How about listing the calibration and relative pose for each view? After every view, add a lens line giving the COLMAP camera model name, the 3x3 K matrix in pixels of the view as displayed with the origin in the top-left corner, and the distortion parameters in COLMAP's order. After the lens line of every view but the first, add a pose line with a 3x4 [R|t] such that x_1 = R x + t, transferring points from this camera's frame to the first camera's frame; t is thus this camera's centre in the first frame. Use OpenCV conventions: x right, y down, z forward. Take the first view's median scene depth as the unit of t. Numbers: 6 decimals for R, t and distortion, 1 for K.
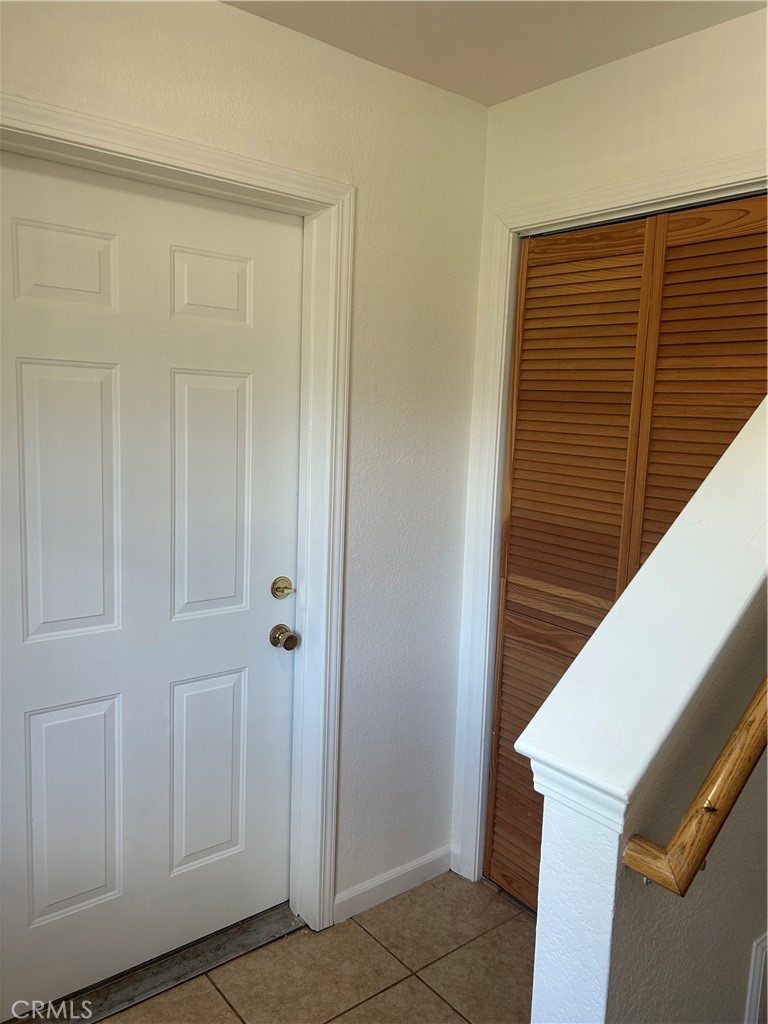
lens RADIAL K [[771.0, 0, 388.2], [0, 771.0, 515.1], [0, 0, 1]] dist [0.064273, -0.078407]
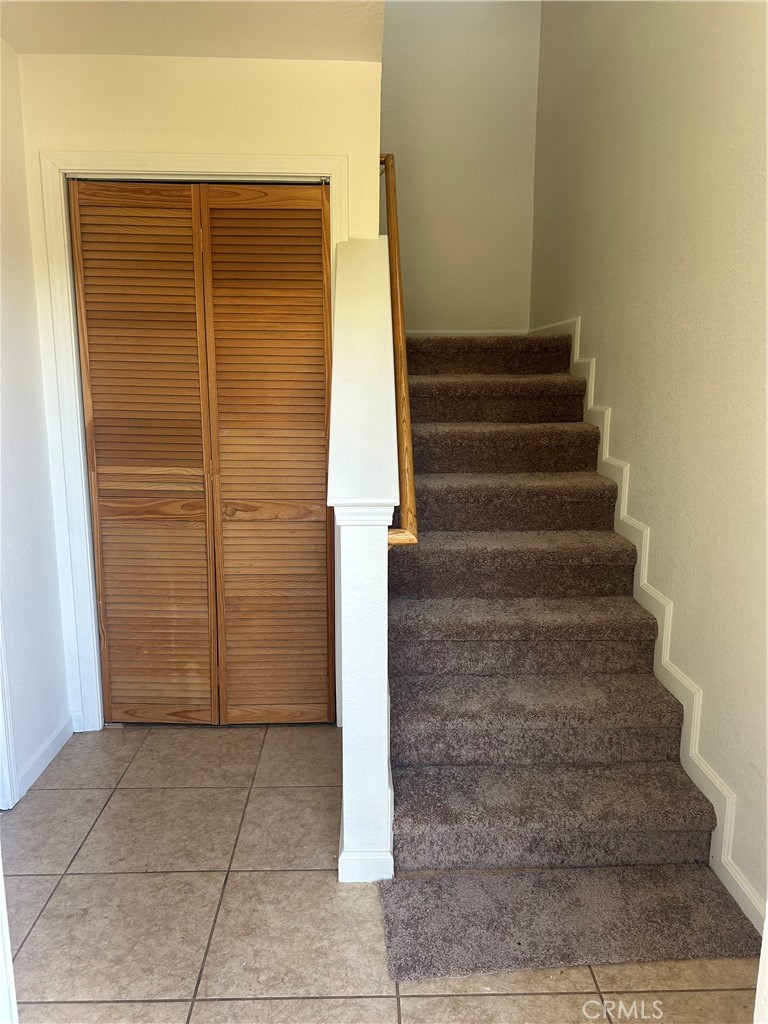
lens RADIAL K [[771.0, 0, 380.8], [0, 771.0, 510.8], [0, 0, 1]] dist [0.064273, -0.078407]
pose [[0.611964, -0.176658, 0.770903, -0.548919], [0.127628, 0.984018, 0.124180, 0.052803], [-0.780520, 0.022395, 0.624730, -0.100119]]
